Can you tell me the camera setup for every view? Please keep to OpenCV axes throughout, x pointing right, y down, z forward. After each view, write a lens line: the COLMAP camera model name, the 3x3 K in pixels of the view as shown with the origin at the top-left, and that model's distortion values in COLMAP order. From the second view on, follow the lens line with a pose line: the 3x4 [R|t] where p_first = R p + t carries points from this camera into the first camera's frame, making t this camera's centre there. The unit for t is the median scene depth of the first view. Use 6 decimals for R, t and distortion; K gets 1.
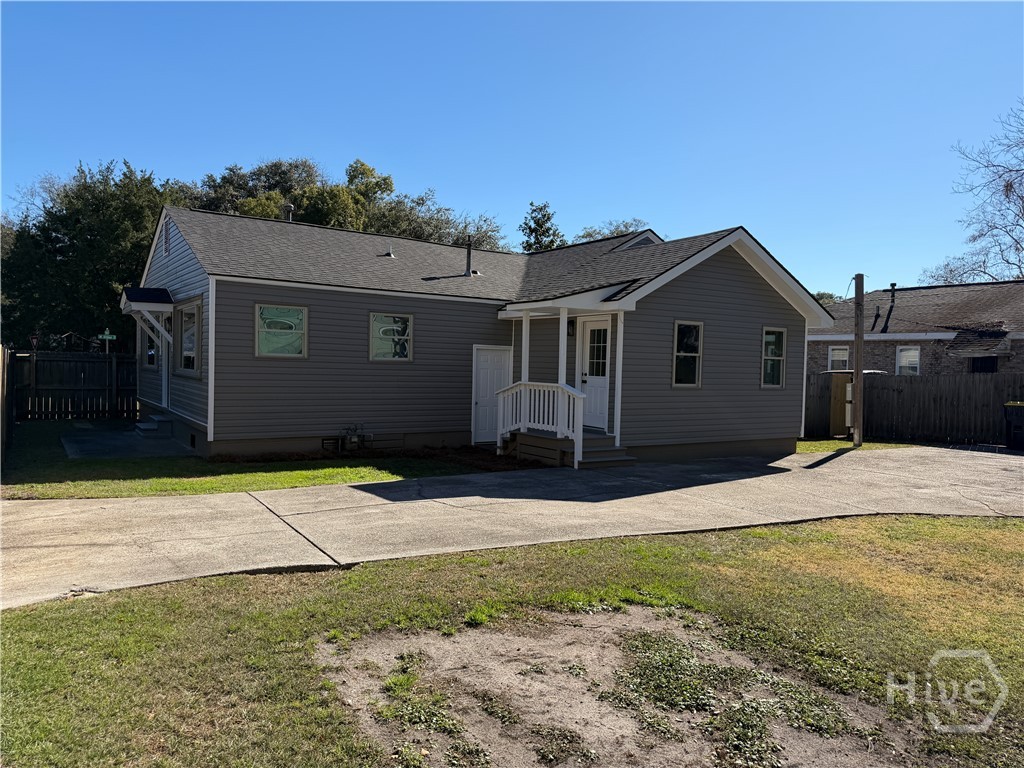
lens RADIAL K [[711.8, 0, 512.0], [0, 711.8, 384.0], [0, 0, 1]] dist [-0.003123, -0.000918]
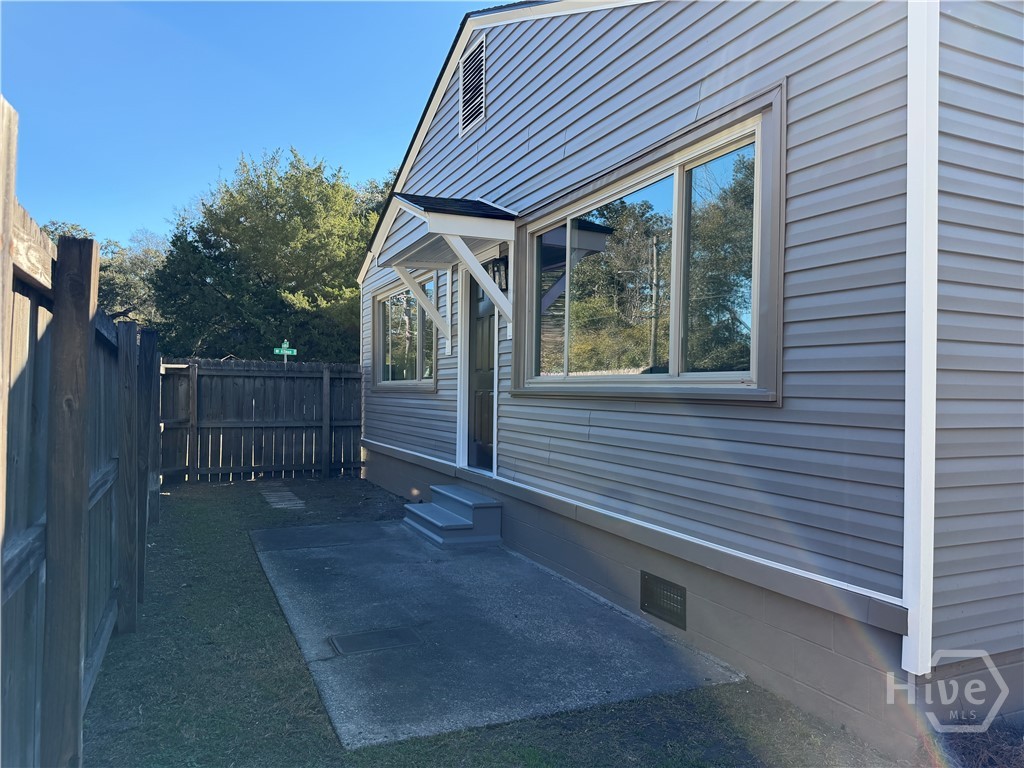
lens RADIAL K [[718.4, 0, 508.1], [0, 718.4, 383.5], [0, 0, 1]] dist [0.086145, -0.140776]
pose [[0.984254, -0.015080, -0.176115, -0.159208], [0.007835, 0.999097, -0.041758, -0.000816], [0.176586, 0.039721, 0.983484, 0.232520]]
